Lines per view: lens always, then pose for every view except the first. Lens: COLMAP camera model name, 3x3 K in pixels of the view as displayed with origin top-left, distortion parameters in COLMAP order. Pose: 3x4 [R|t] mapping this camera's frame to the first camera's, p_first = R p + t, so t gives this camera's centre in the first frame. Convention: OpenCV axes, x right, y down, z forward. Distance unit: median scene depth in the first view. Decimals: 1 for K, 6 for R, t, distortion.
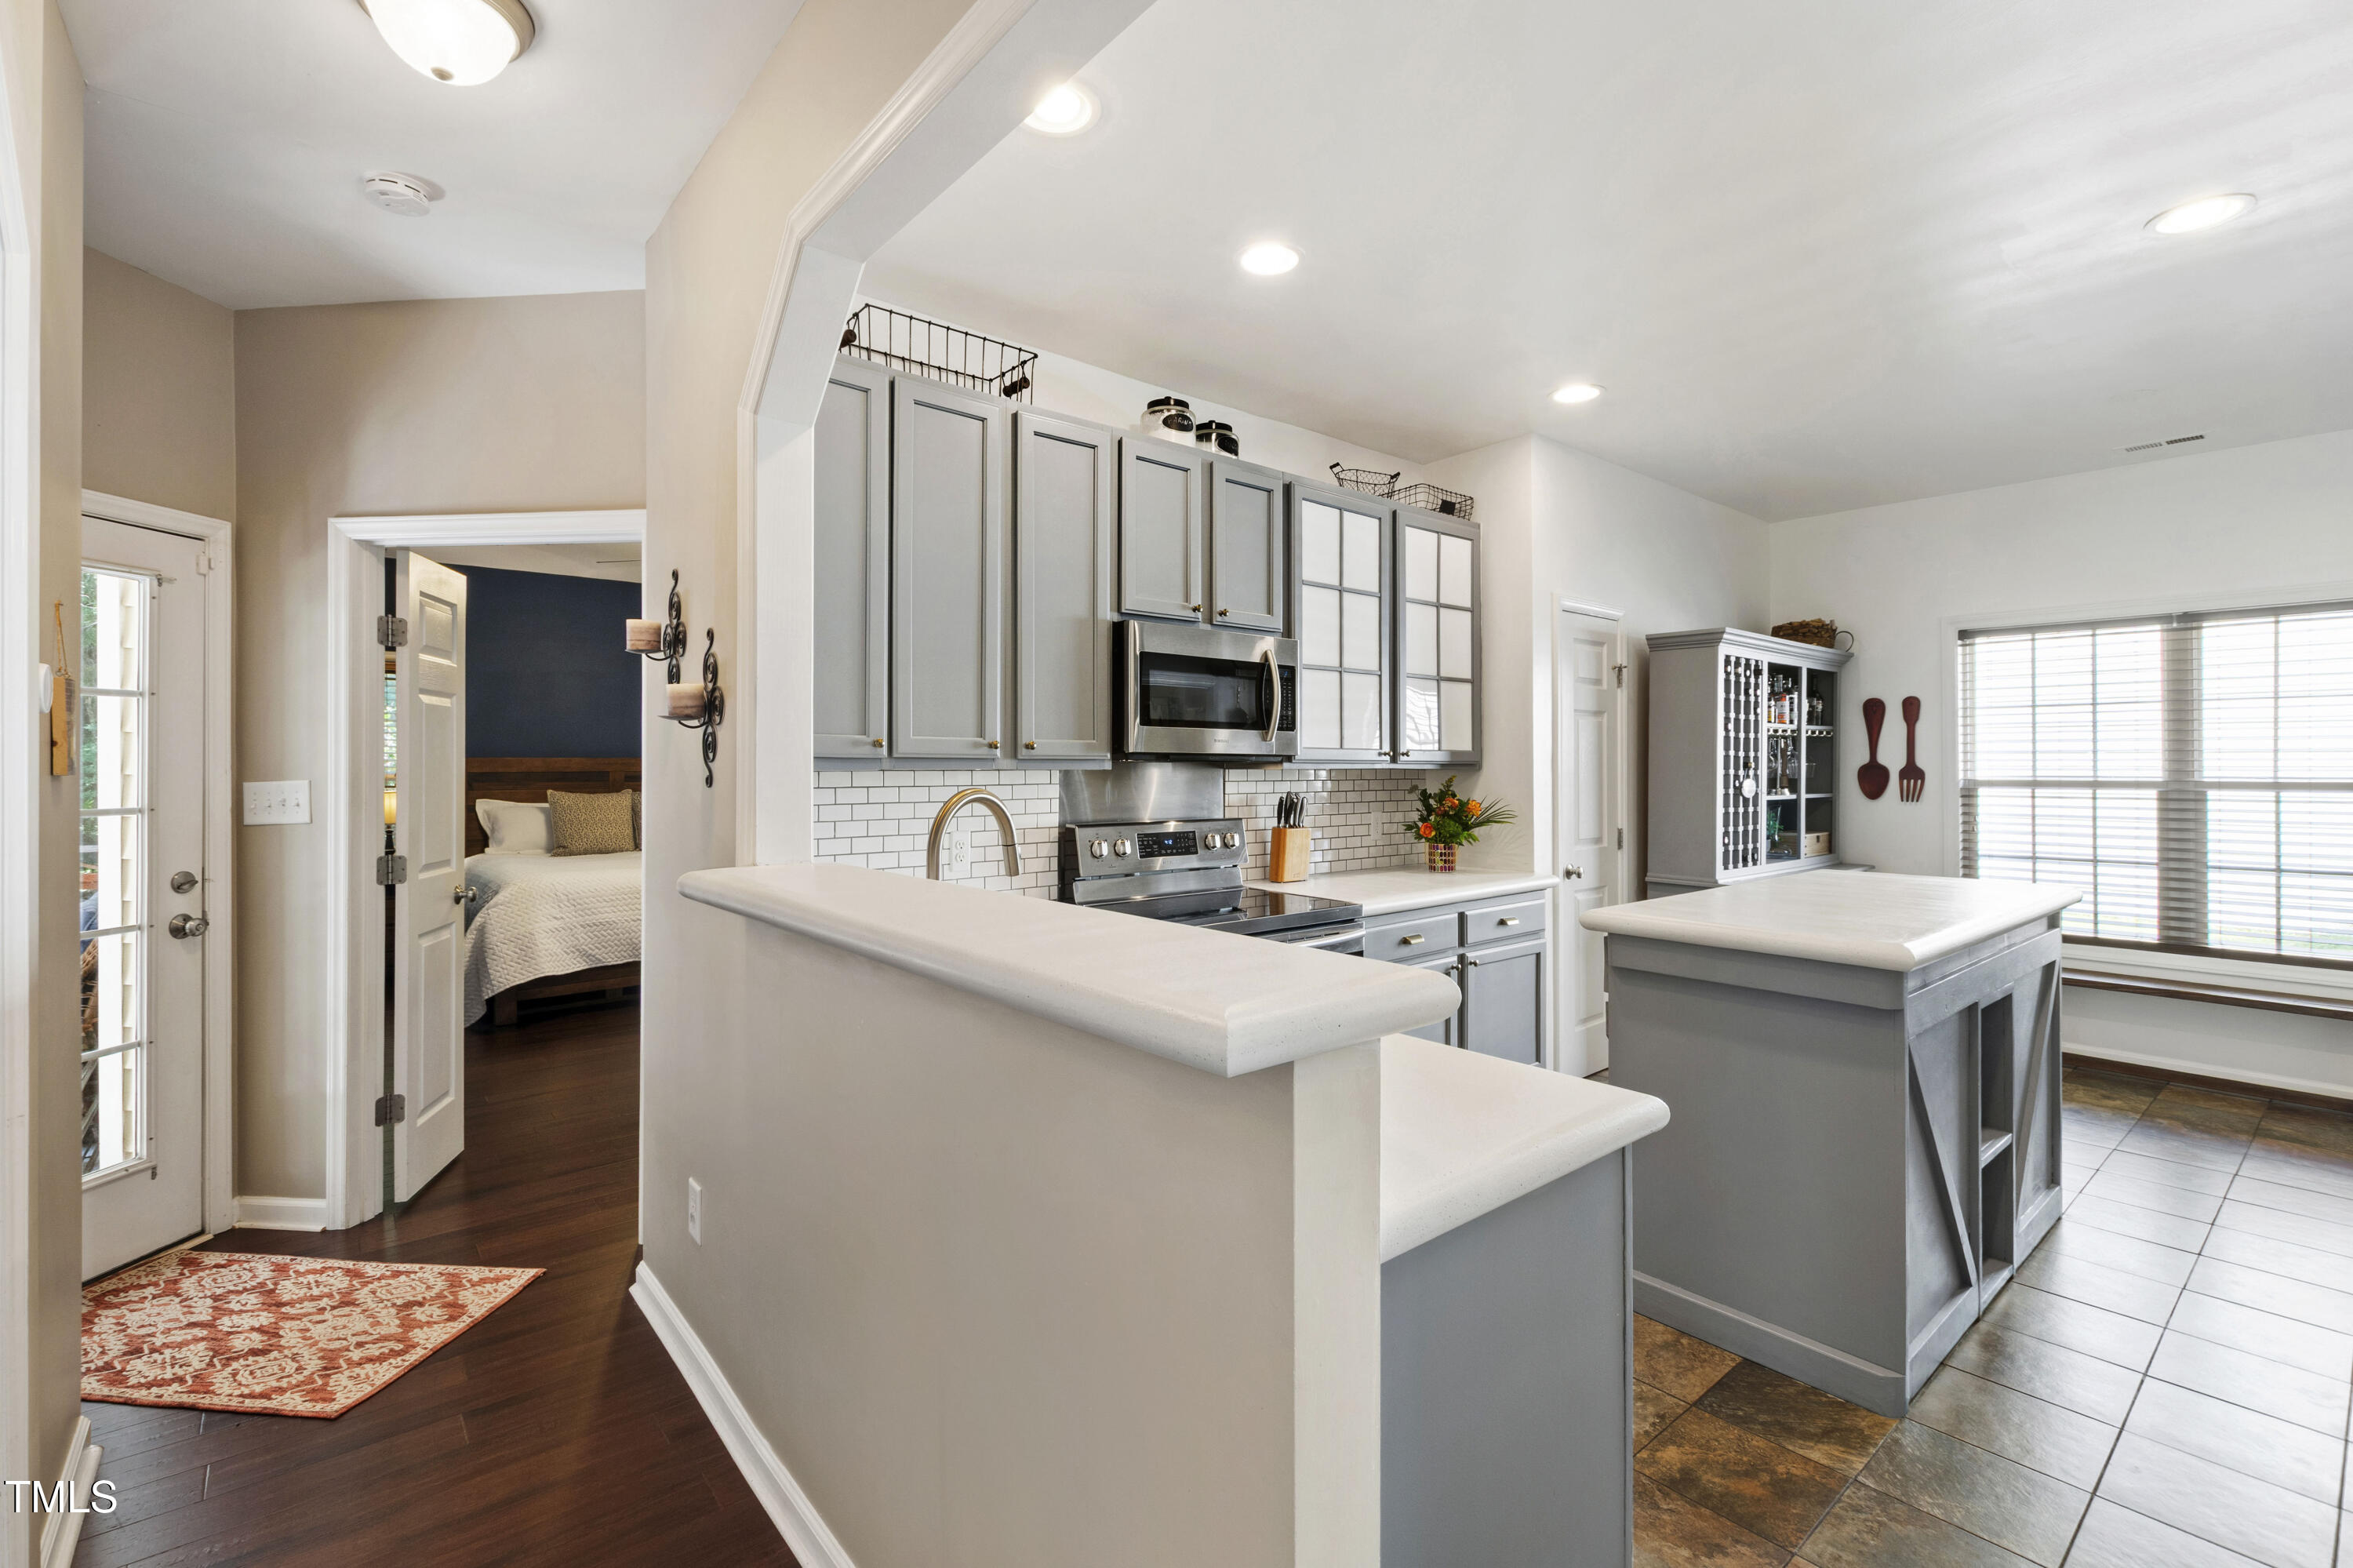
lens RADIAL K [[1034.8, 0, 1176.5], [0, 1034.8, 784.0], [0, 0, 1]] dist [-0.000495, -0.000015]
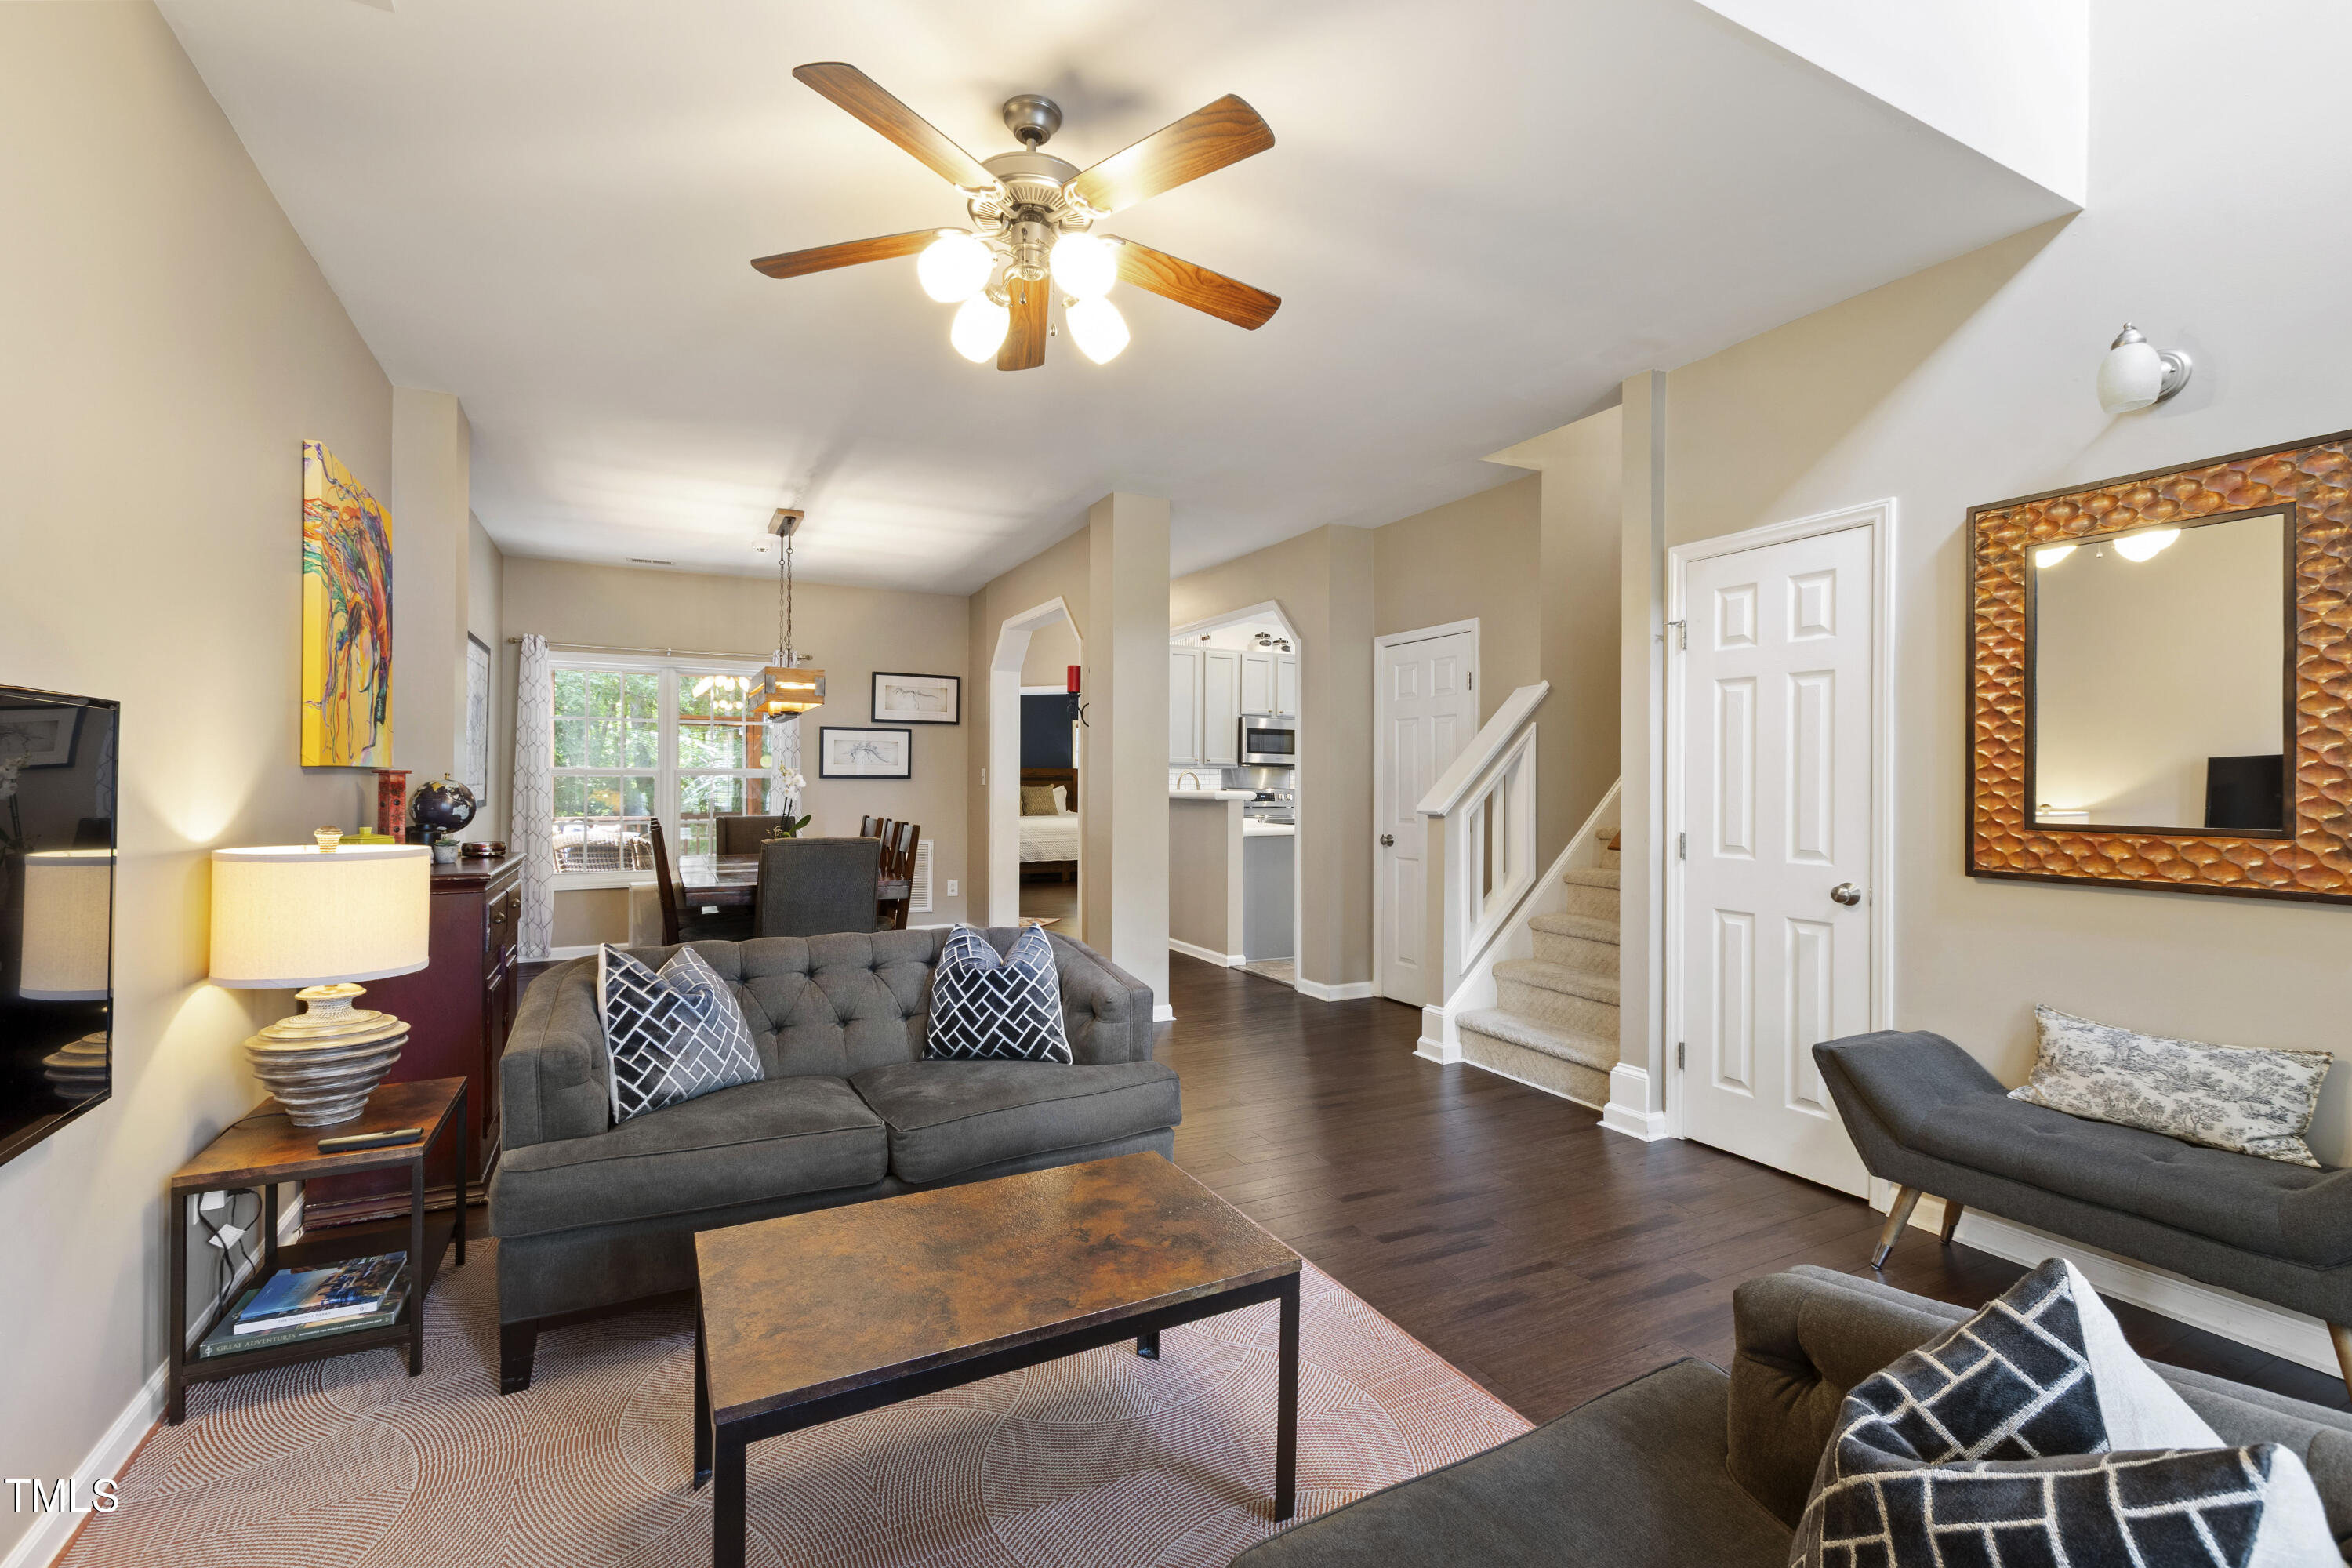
lens RADIAL K [[1034.3, 0, 1176.0], [0, 1034.3, 784.0], [0, 0, 1]] dist [-0.000495, -0.000015]
pose [[0.975274, 0.002250, -0.220987, 0.384016], [-0.004253, 0.999954, -0.008590, 0.051606], [0.220957, 0.009318, 0.975239, -1.747465]]
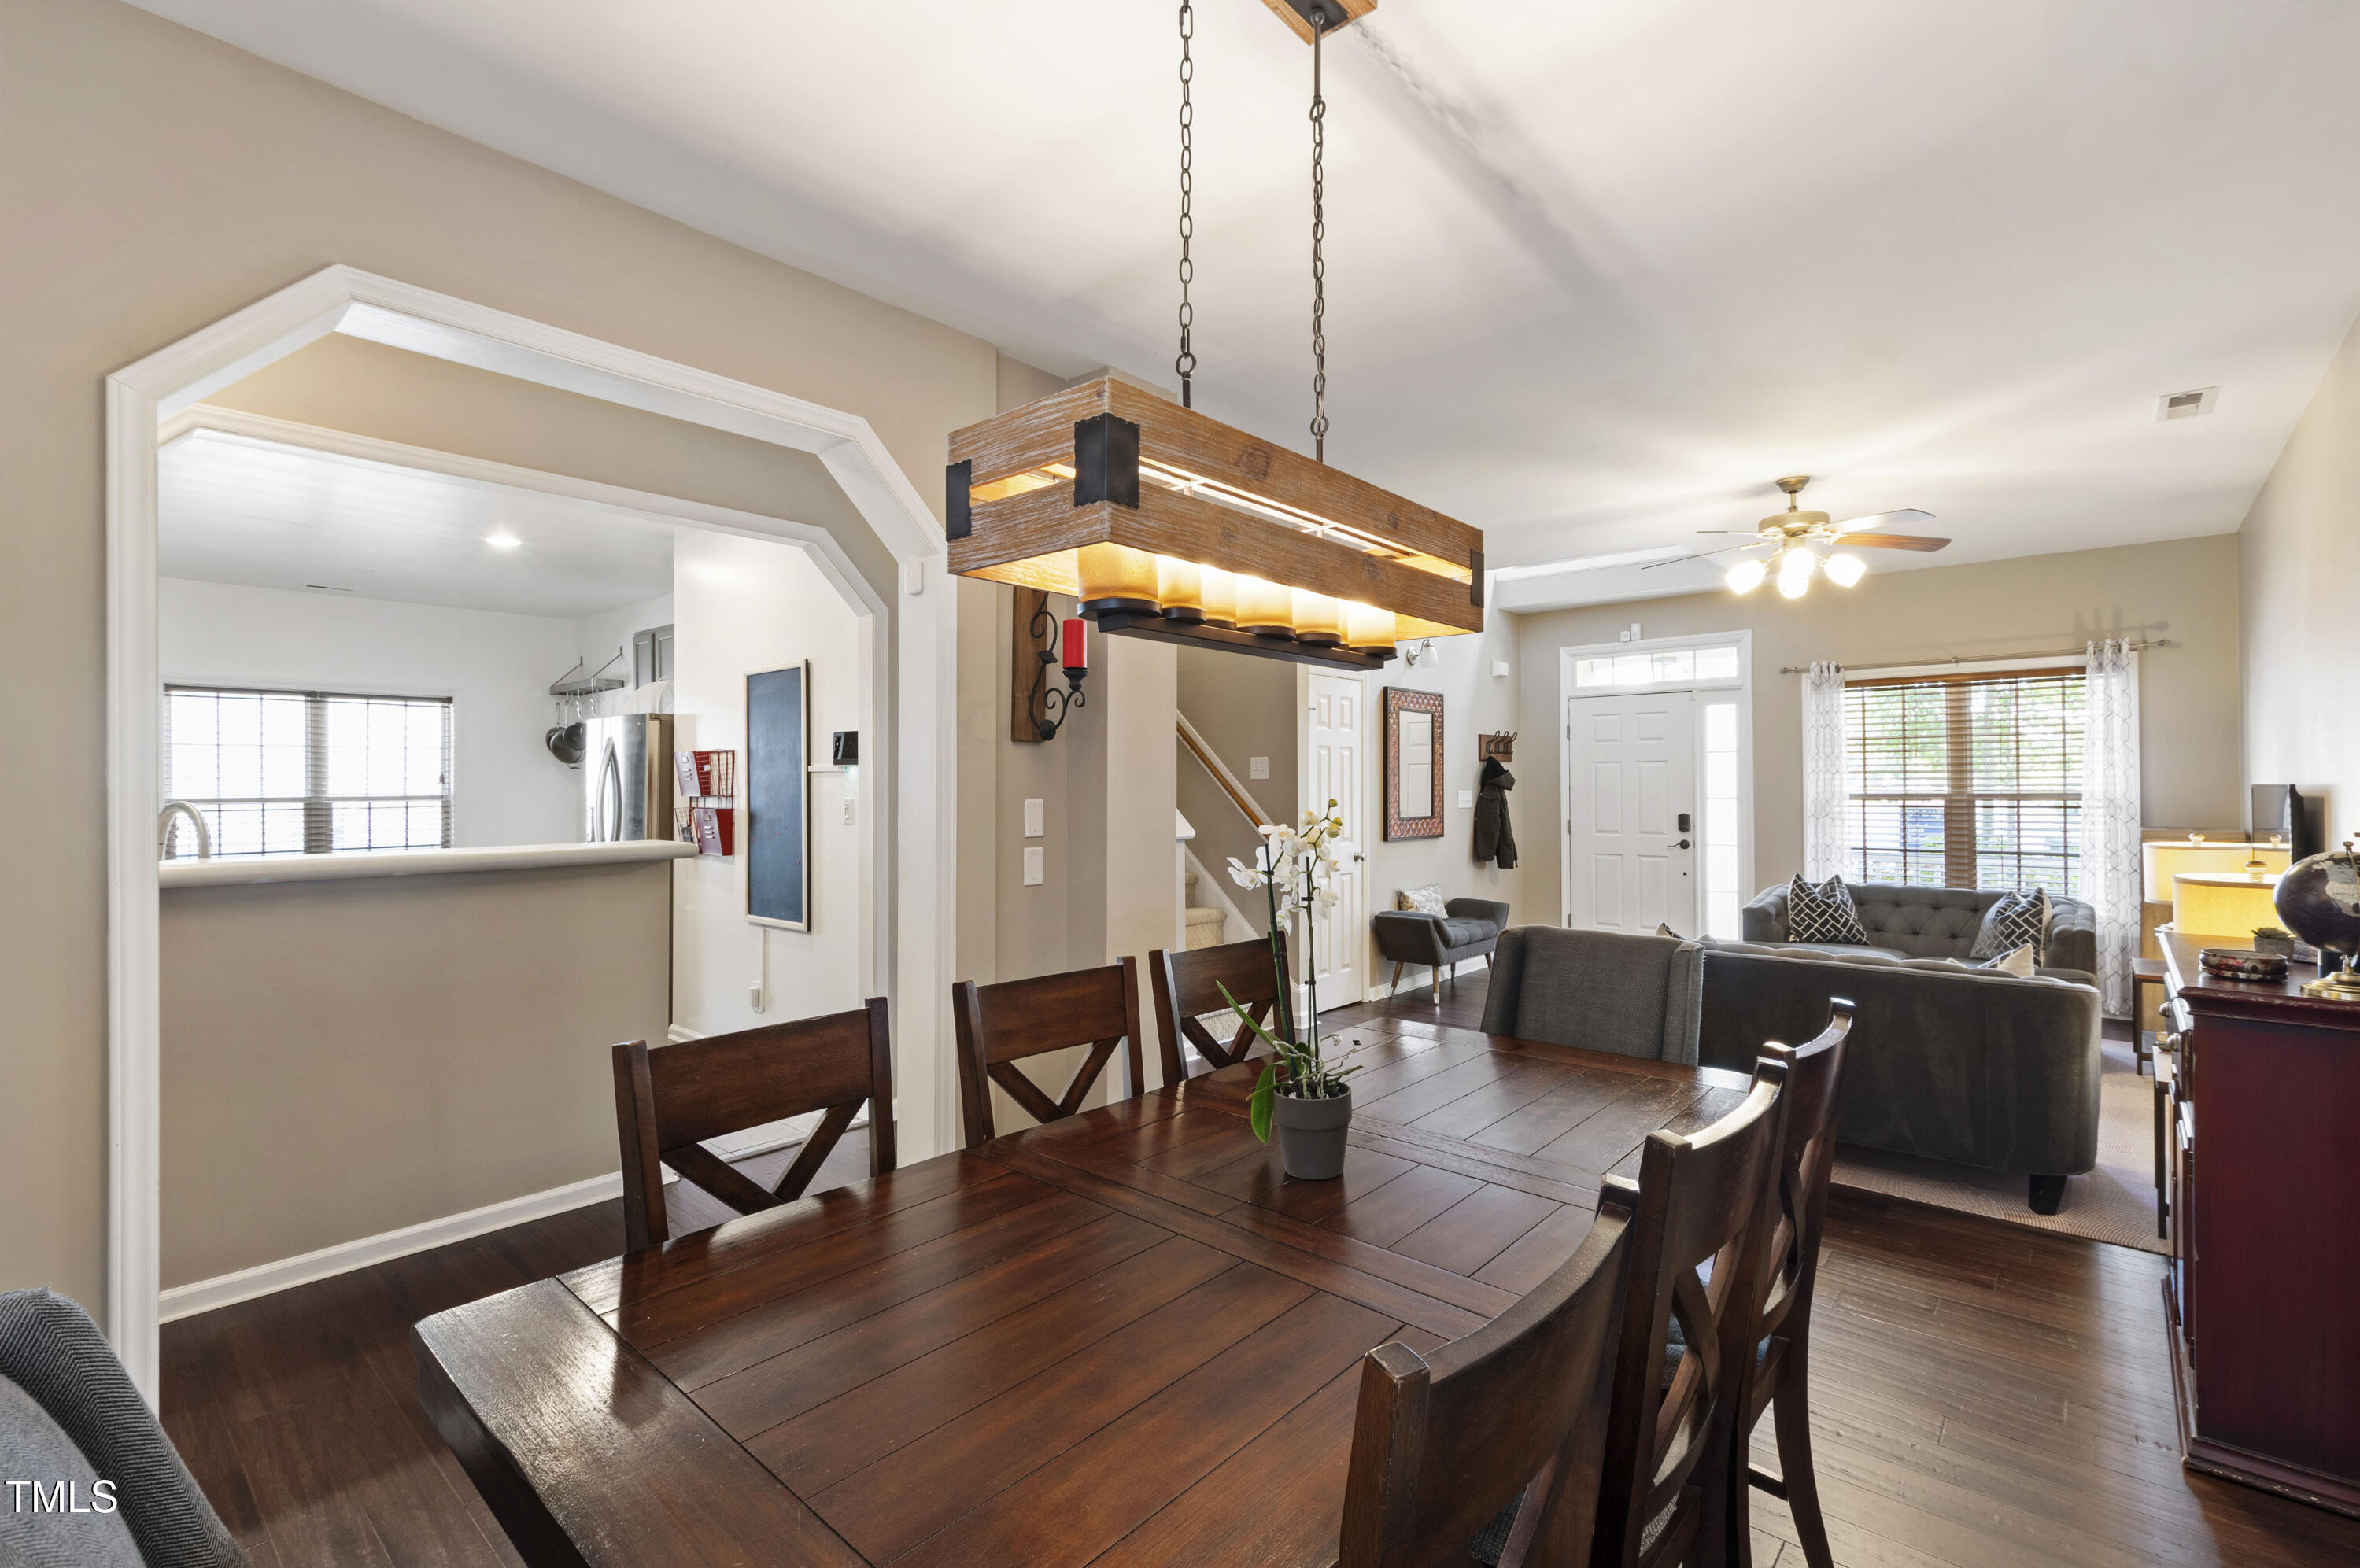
lens RADIAL K [[1037.7, 0, 1180.0], [0, 1037.7, 784.0], [0, 0, 1]] dist [-0.000495, -0.000015]
pose [[-0.146840, 0.001661, 0.989159, -1.135320], [0.019436, 0.999810, 0.001206, -0.005118], [-0.988969, 0.019402, -0.146845, -0.062010]]
